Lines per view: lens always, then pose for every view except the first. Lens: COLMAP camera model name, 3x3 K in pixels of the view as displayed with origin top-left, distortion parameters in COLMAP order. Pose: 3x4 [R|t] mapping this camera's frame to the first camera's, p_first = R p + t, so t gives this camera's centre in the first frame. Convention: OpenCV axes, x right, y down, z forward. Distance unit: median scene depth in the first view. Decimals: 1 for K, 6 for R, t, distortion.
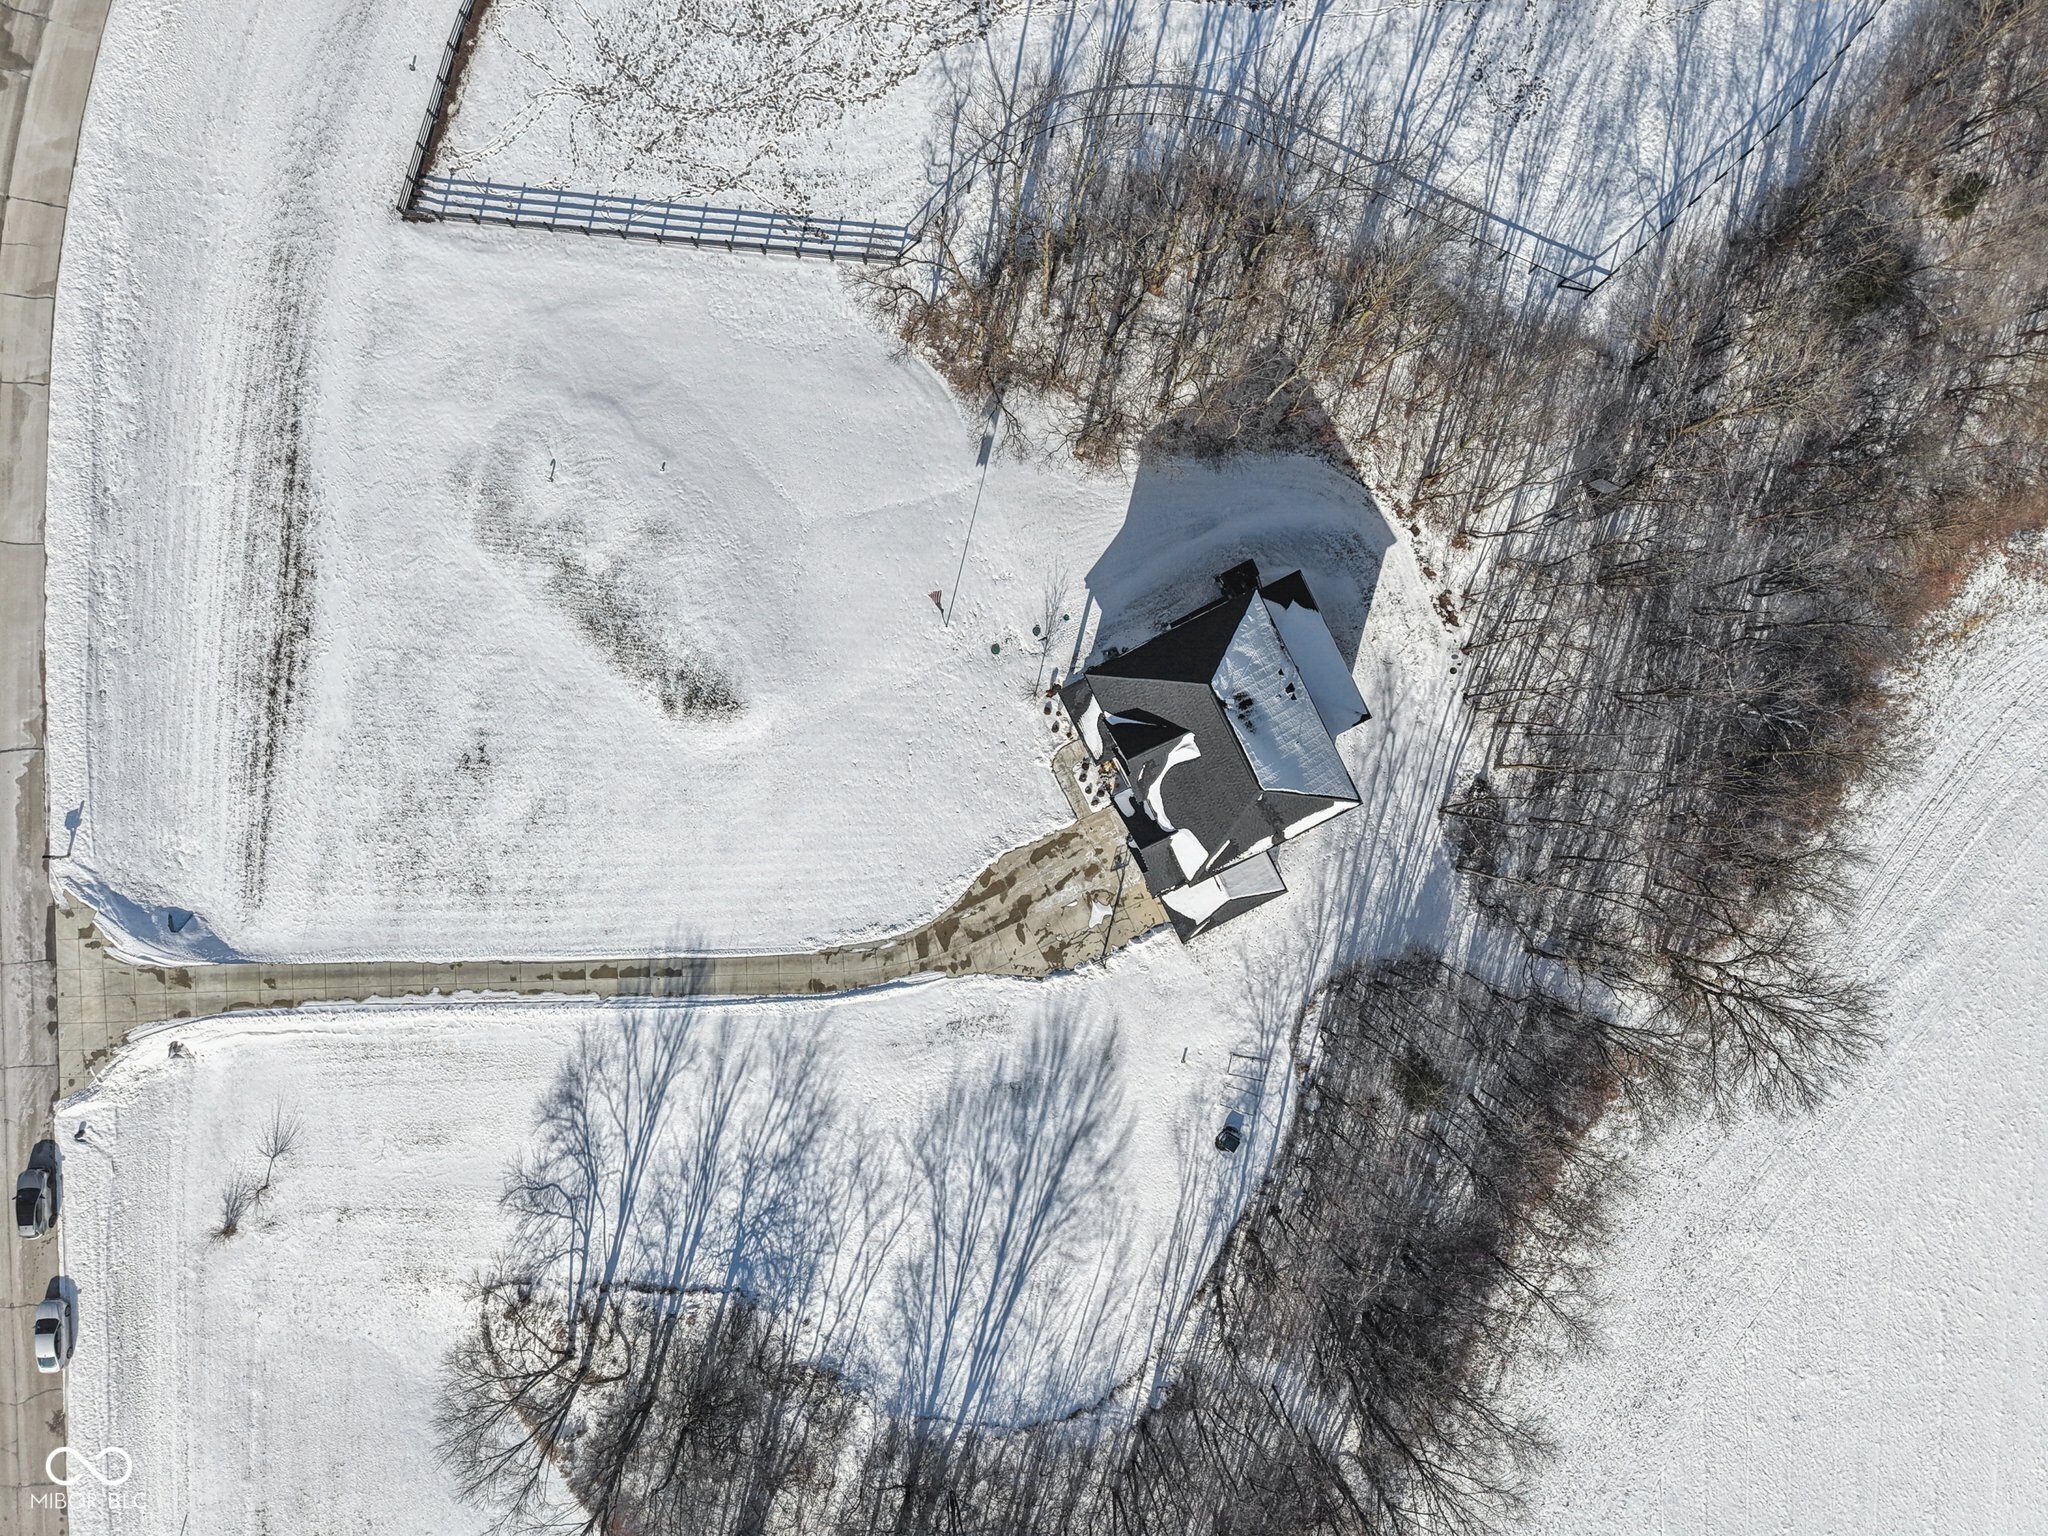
lens RADIAL K [[1367.5, 0, 1024.0], [0, 1367.5, 768.0], [0, 0, 1]] dist [-0.001307, -0.000104]
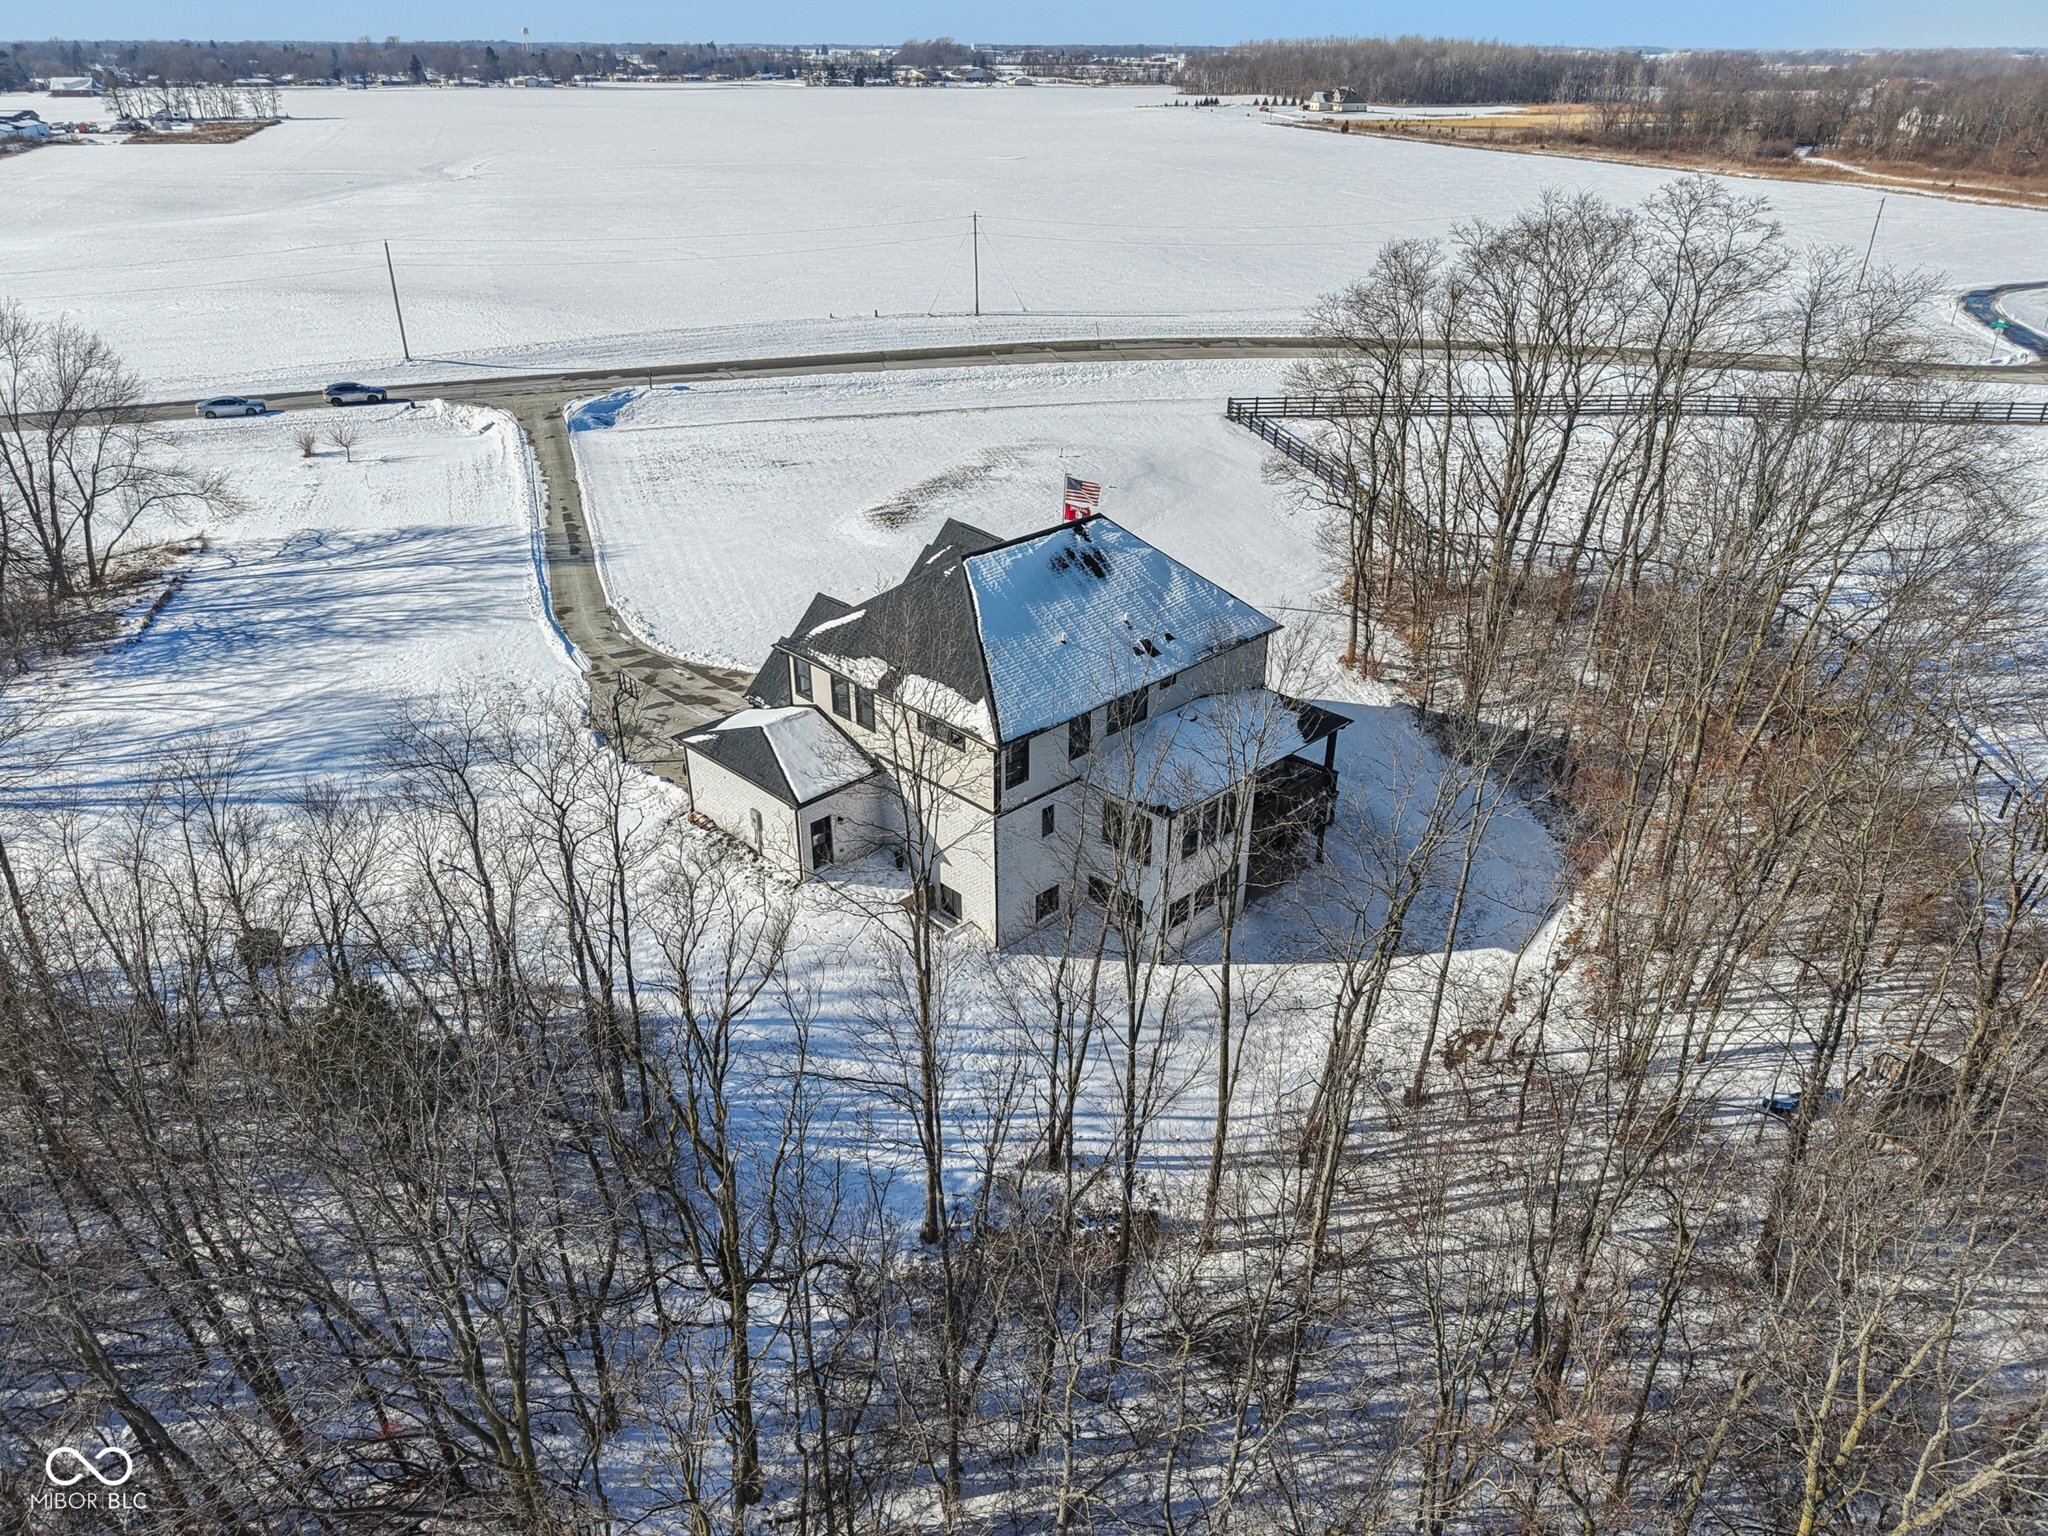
lens RADIAL K [[1367.5, 0, 1024.0], [0, 1367.5, 768.0], [0, 0, 1]] dist [-0.001307, -0.000104]
pose [[0.316304, 0.436803, -0.842113, 0.620293], [-0.948524, 0.130692, -0.288483, 0.147754], [-0.015952, 0.890013, 0.455656, 0.723334]]
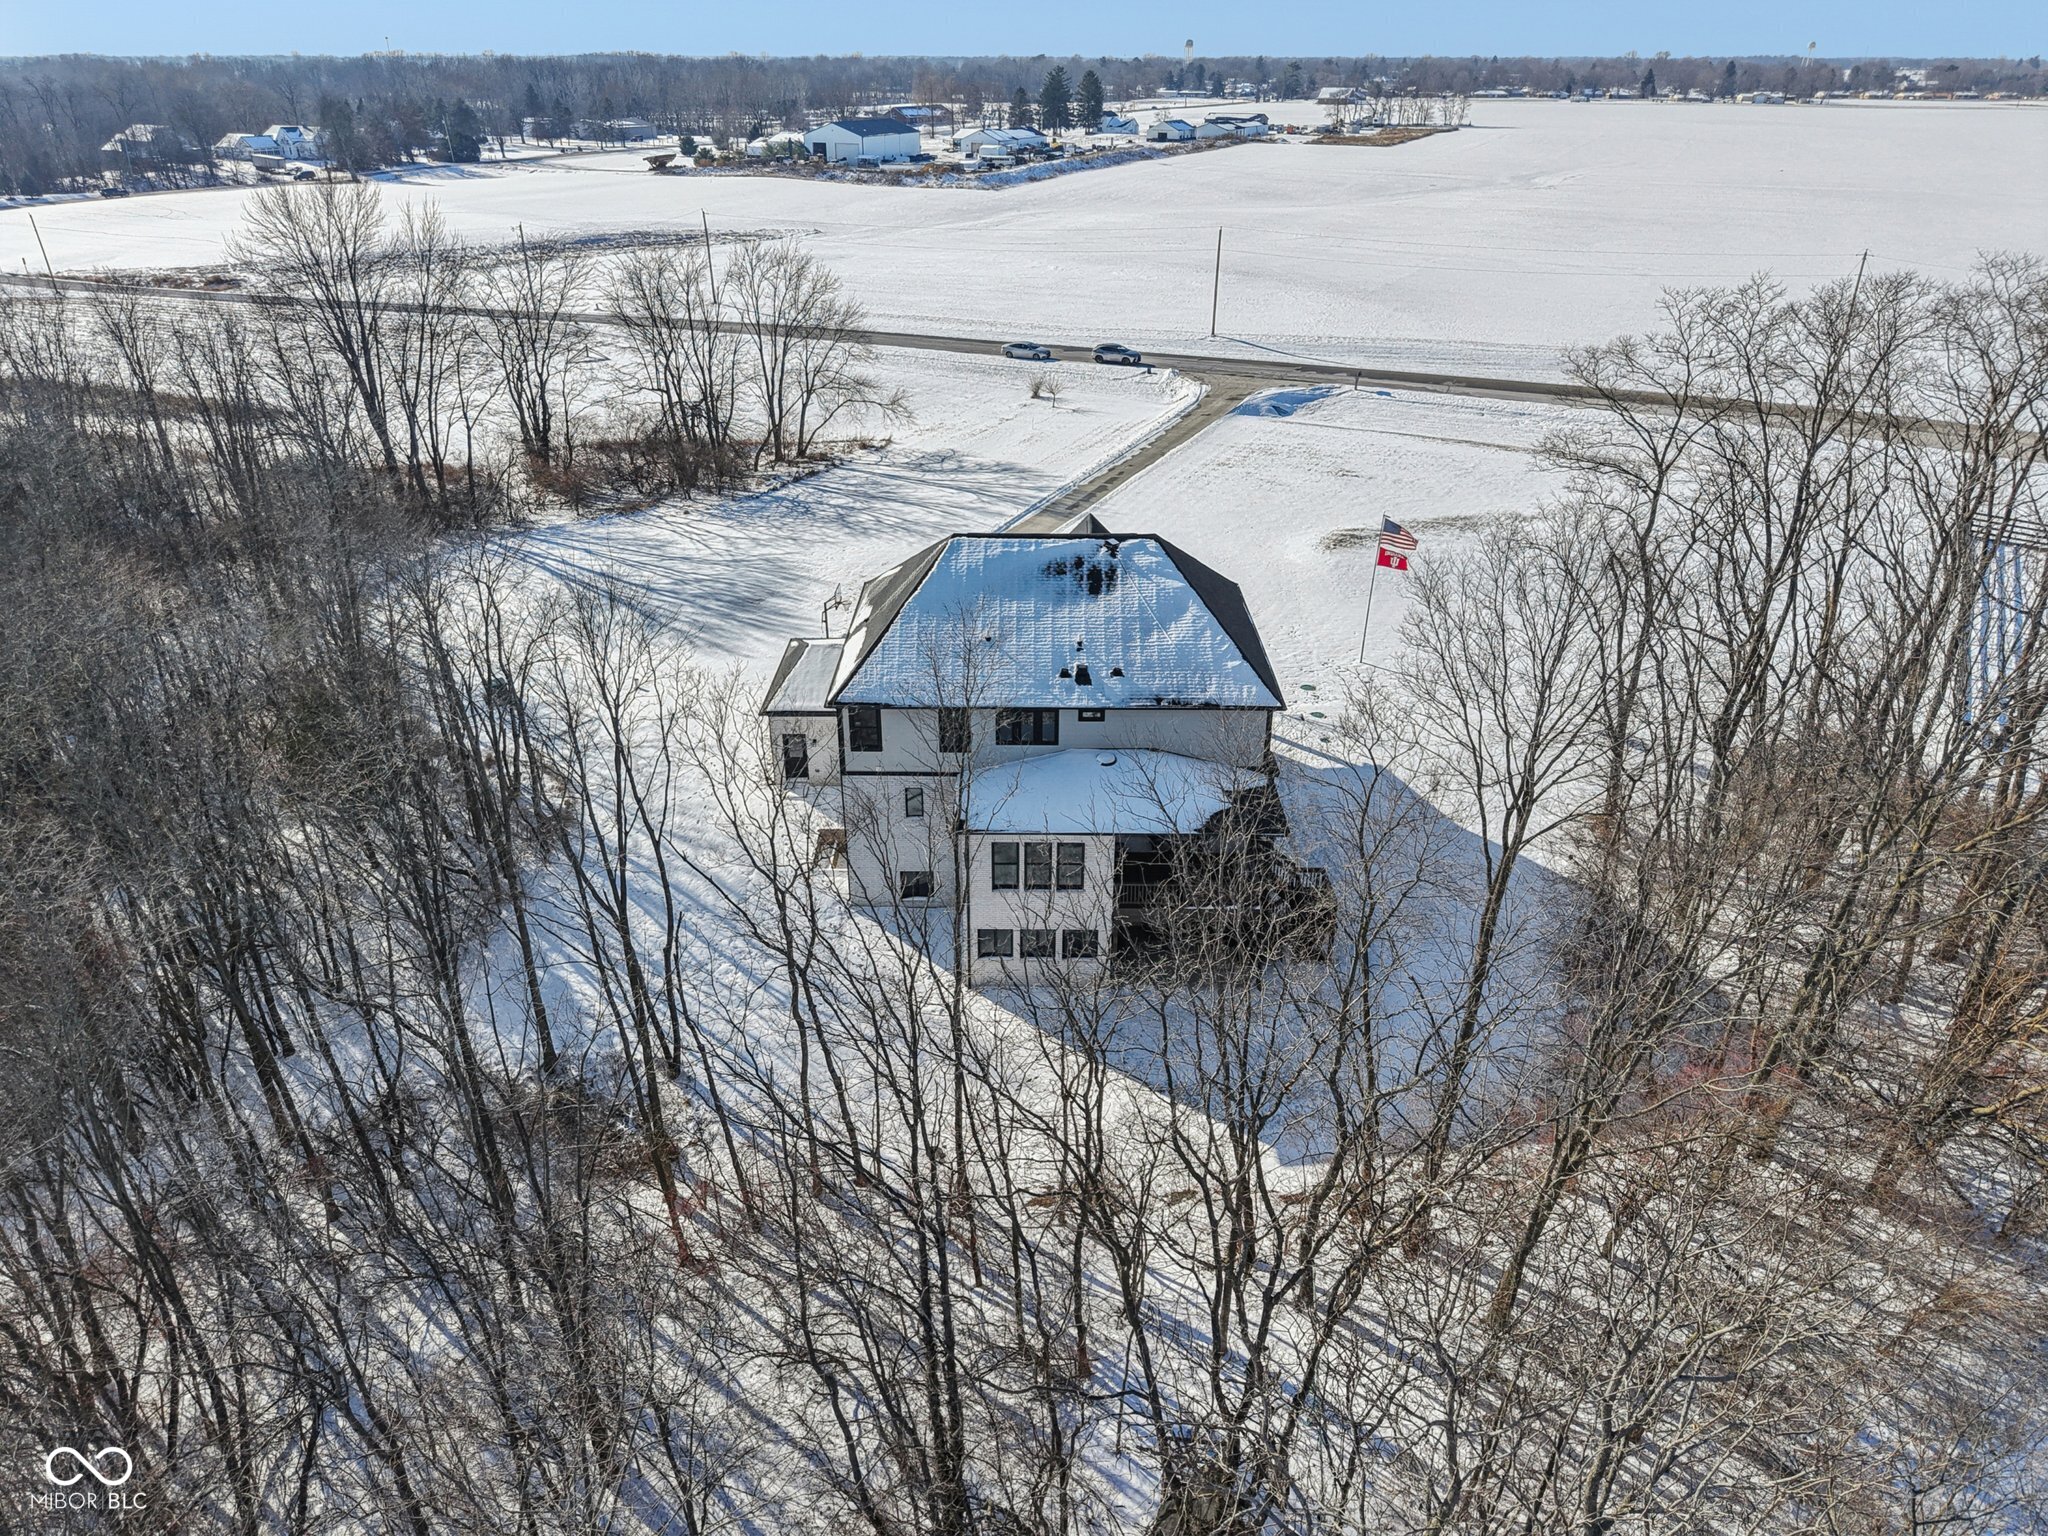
lens RADIAL K [[1367.5, 0, 1024.0], [0, 1367.5, 768.0], [0, 0, 1]] dist [-0.001307, -0.000104]
pose [[-0.446825, 0.404831, -0.797784, 0.588449], [-0.894453, -0.219444, 0.389613, -0.230742], [-0.017341, 0.887669, 0.460155, 0.724797]]
